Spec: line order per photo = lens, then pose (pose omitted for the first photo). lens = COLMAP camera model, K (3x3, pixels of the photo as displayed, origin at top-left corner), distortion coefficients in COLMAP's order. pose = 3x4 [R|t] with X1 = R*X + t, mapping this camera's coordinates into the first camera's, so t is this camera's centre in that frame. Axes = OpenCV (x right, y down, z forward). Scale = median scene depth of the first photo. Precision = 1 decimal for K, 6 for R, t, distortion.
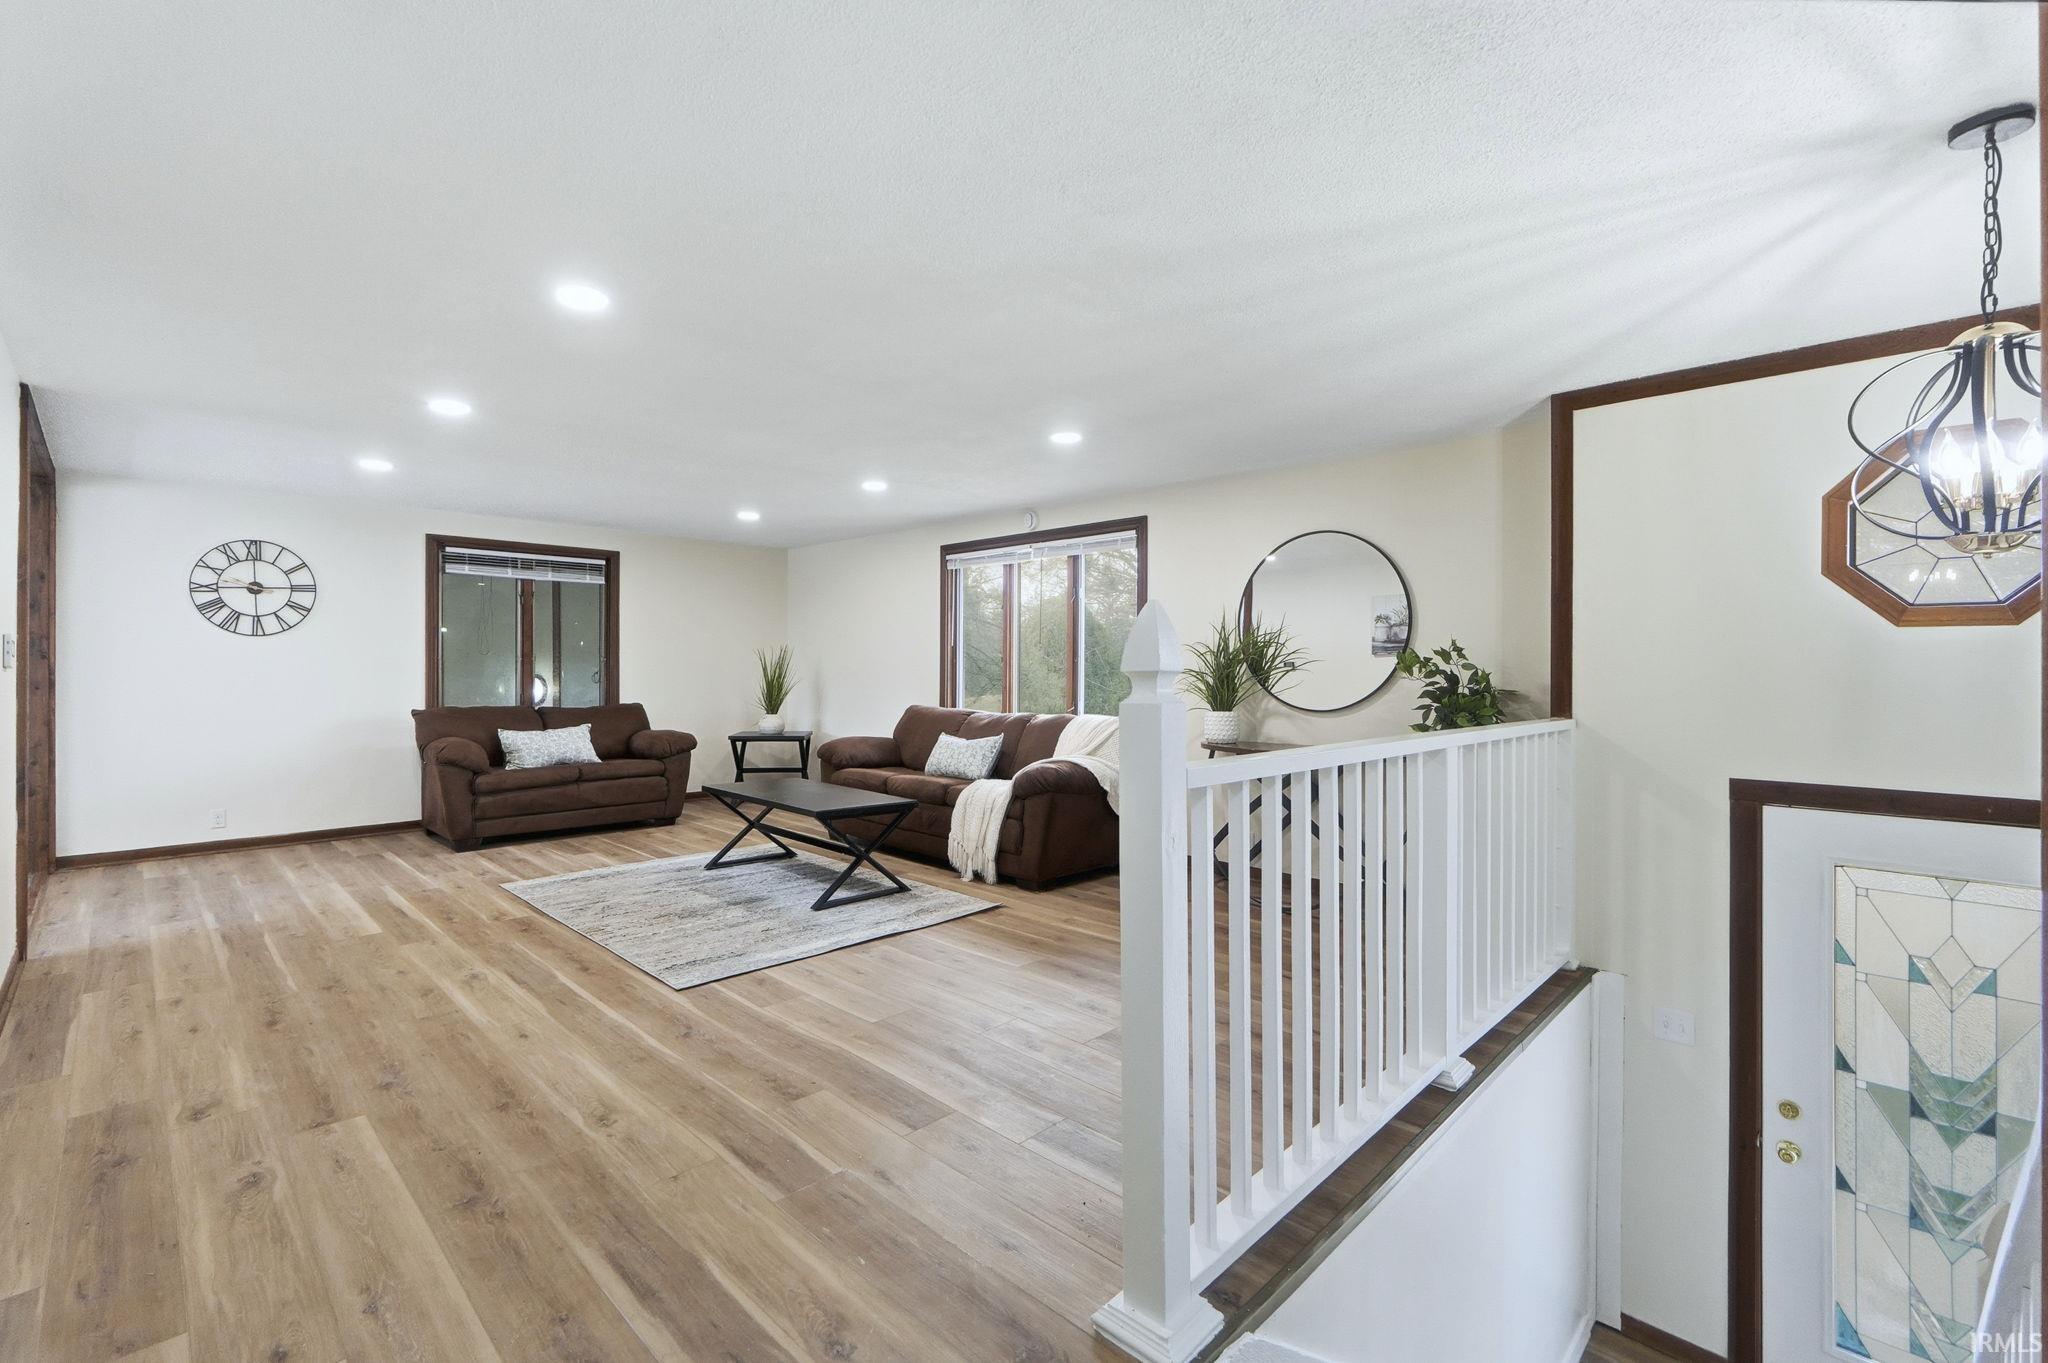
lens RADIAL K [[868.5, 0, 1024.0], [0, 868.5, 681.5], [0, 0, 1]] dist [0.001833, -0.000284]
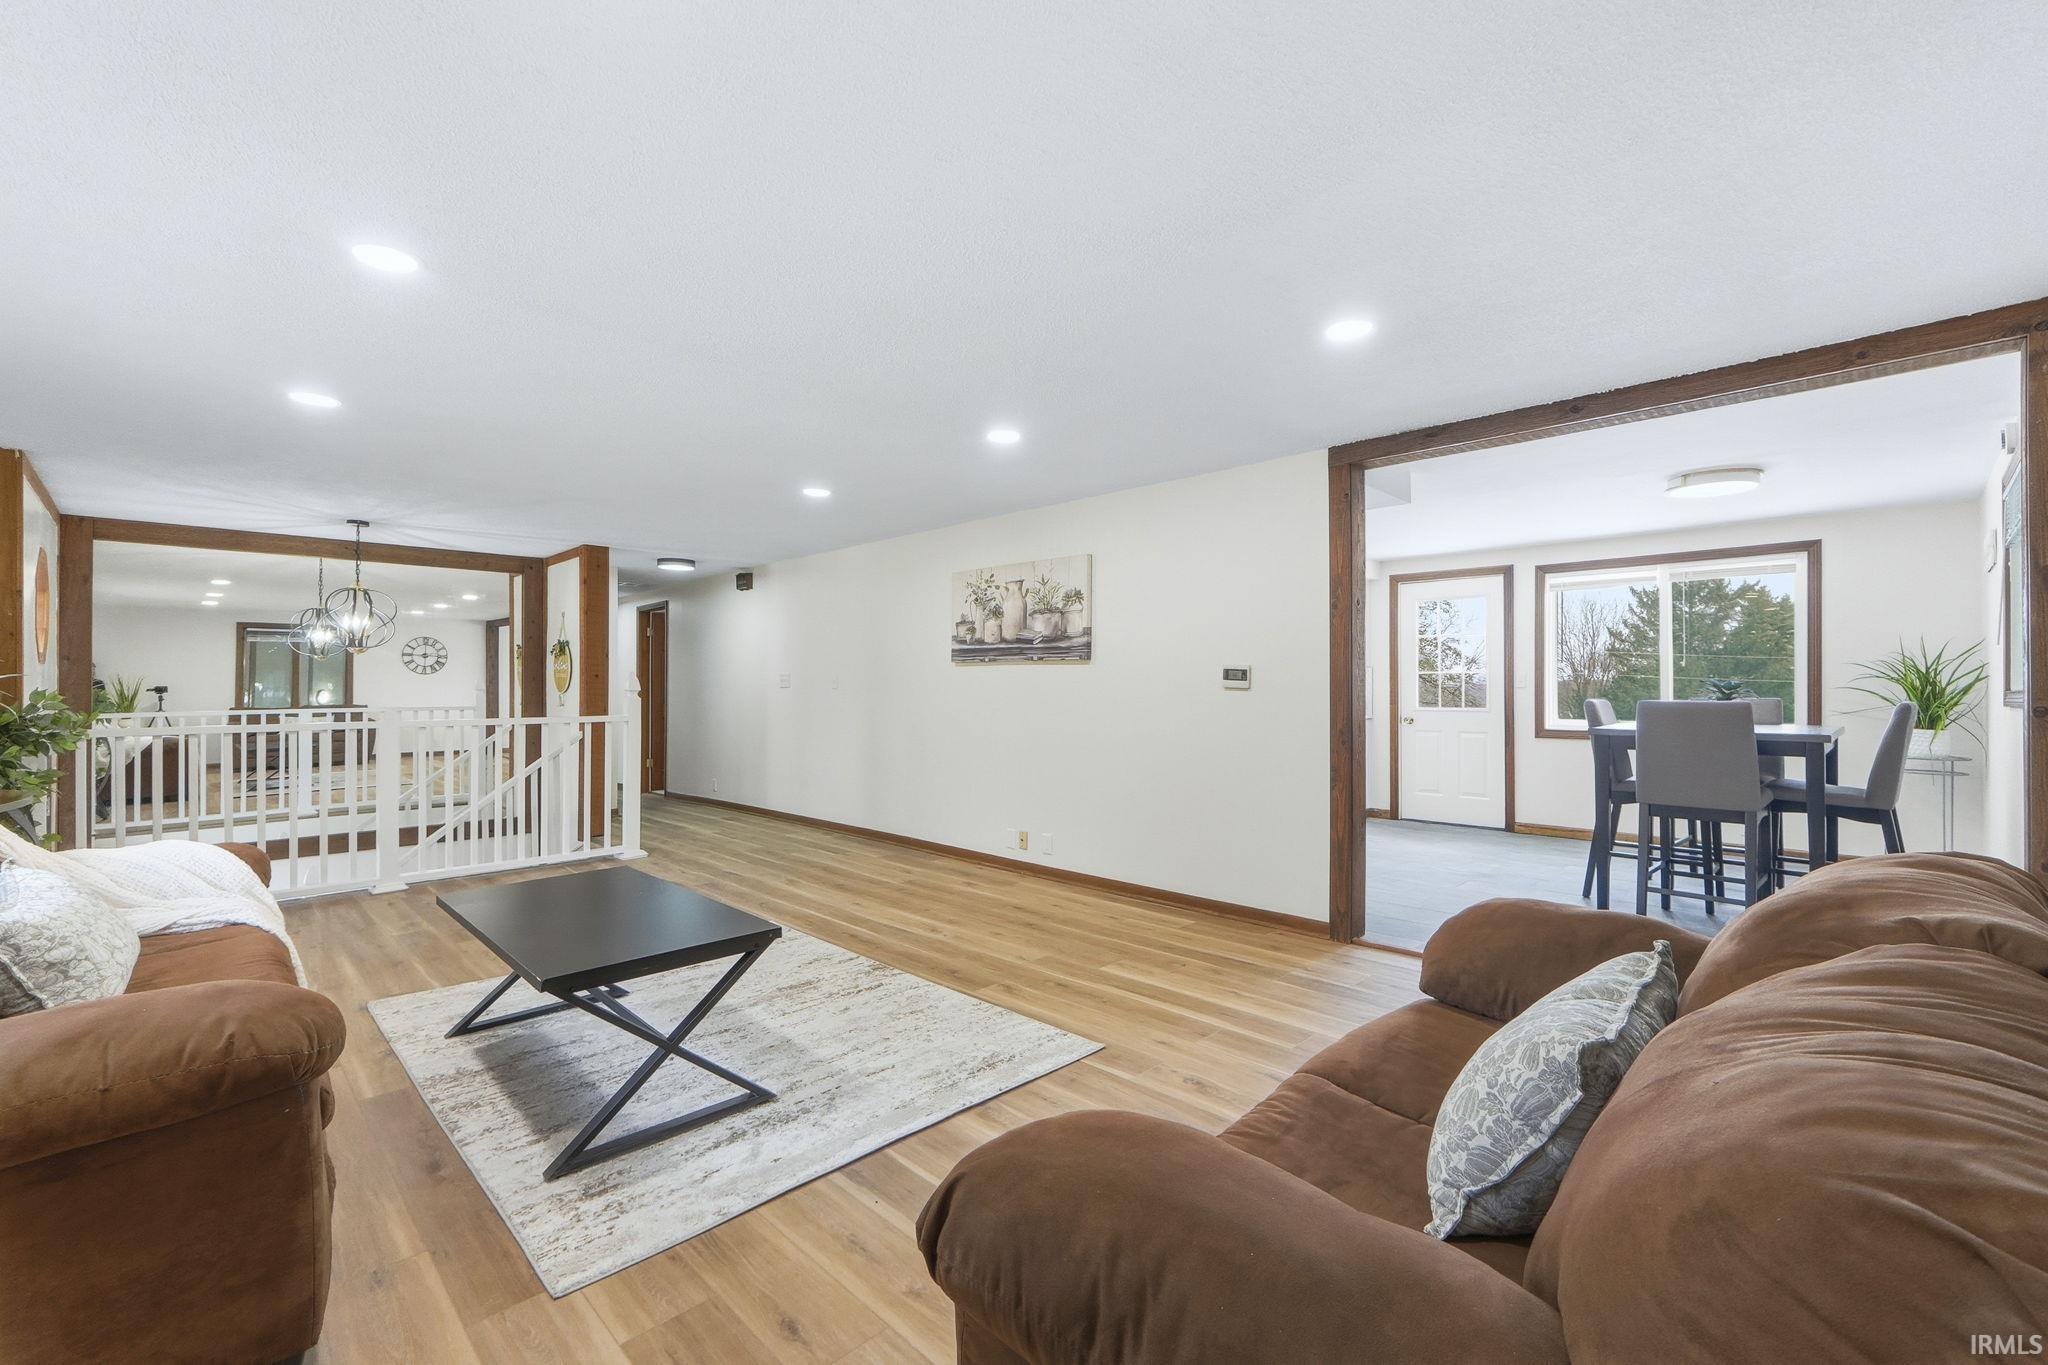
lens RADIAL K [[883.5, 0, 990.8], [0, 883.5, 679.4], [0, 0, 1]] dist [-0.002226, 0.000027]
pose [[-0.998709, 0.004759, 0.050569, -0.888271], [0.005106, 0.999964, 0.006727, -0.039489], [-0.050535, 0.006976, -0.998698, 2.590694]]
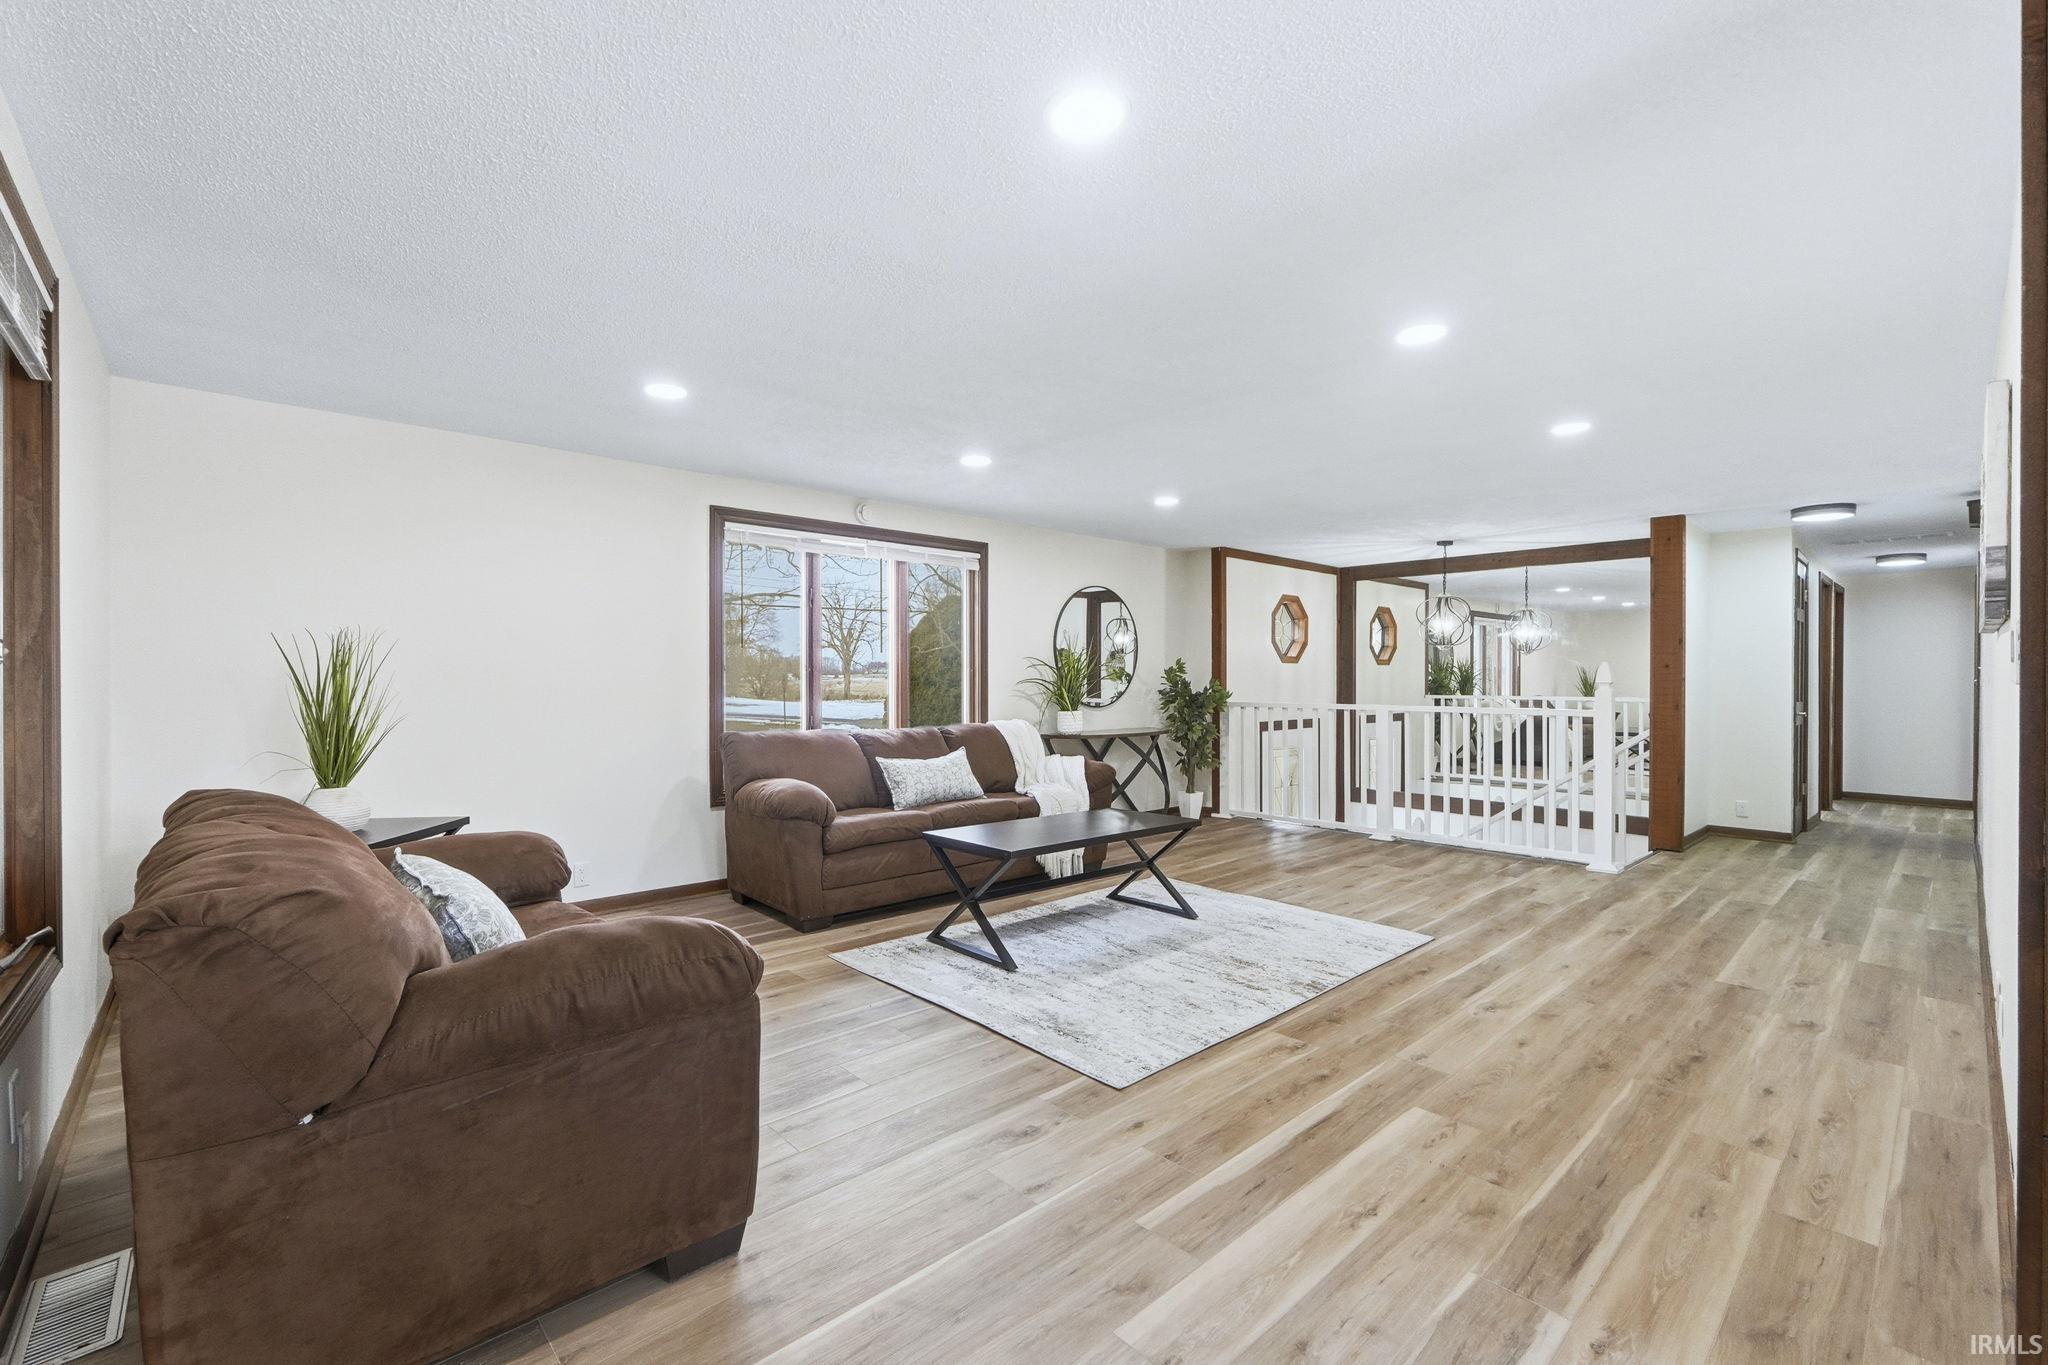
lens RADIAL K [[864.1, 0, 1027.2], [0, 864.1, 676.4], [0, 0, 1]] dist [-0.000558, 0.000661]
pose [[0.056766, -0.002768, 0.998384, -1.810711], [0.008373, 0.999962, 0.002296, -0.028554], [-0.998352, 0.008229, 0.056787, 1.642126]]
